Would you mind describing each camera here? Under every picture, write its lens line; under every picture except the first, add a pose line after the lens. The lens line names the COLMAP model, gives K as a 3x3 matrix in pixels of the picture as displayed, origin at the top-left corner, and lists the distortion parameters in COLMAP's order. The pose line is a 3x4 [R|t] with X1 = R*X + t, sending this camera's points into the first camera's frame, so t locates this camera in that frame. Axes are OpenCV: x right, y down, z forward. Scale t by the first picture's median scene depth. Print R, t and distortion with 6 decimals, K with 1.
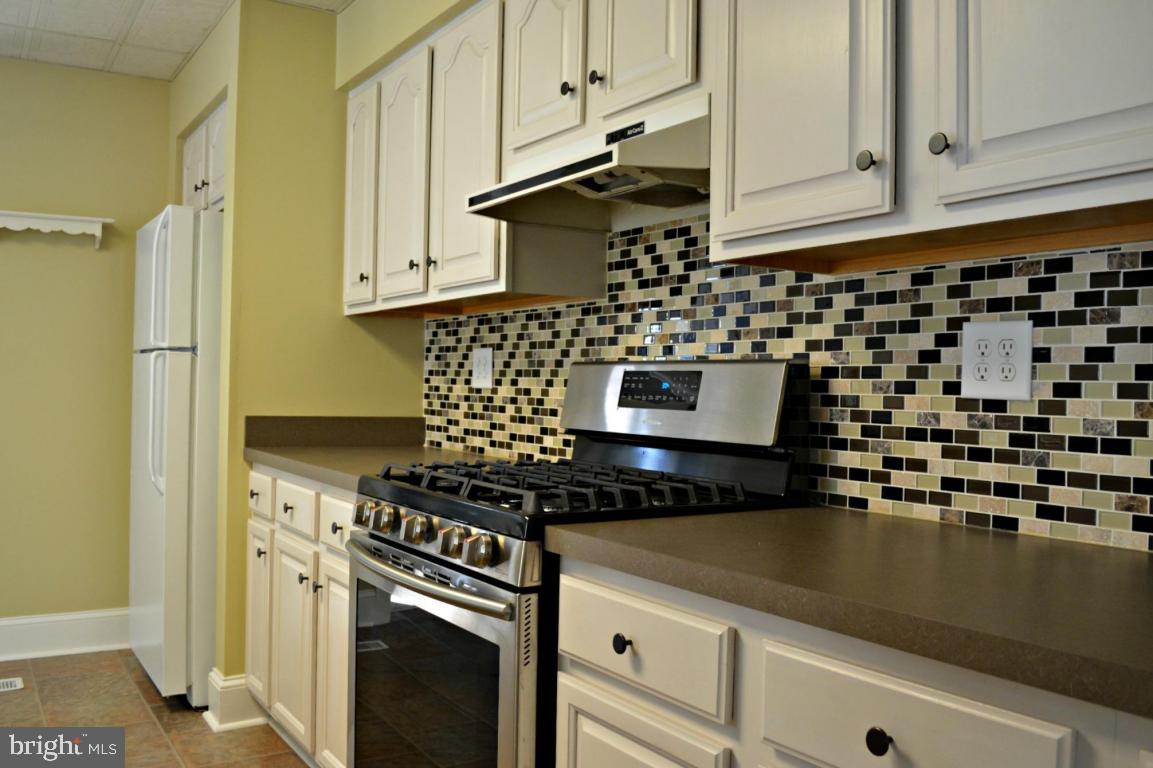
lens RADIAL K [[977.7, 0, 576.8], [0, 977.7, 380.2], [0, 0, 1]] dist [-0.034837, -0.033346]
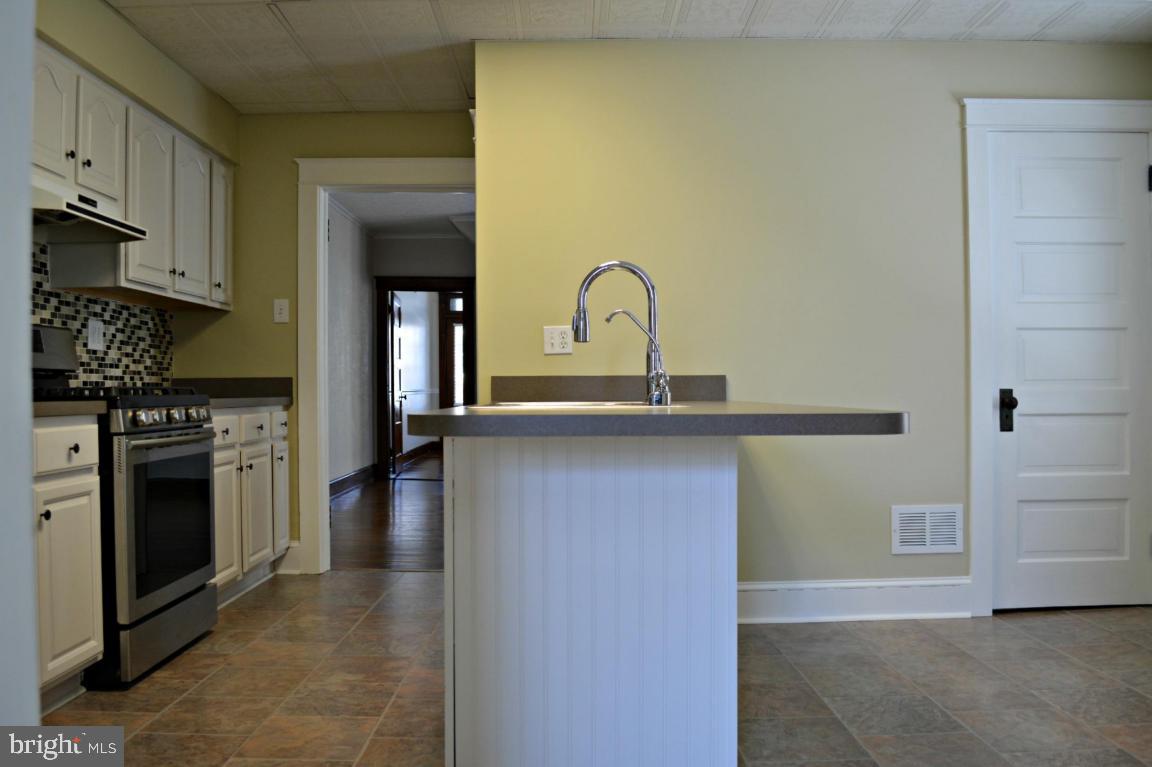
lens RADIAL K [[976.8, 0, 571.9], [0, 976.8, 386.7], [0, 0, 1]] dist [-0.034837, -0.033346]
pose [[-0.834497, -0.010110, 0.550920, -1.530650], [-0.012045, 0.999927, 0.000104, 0.075446], [-0.550882, -0.006549, -0.834558, 1.799207]]
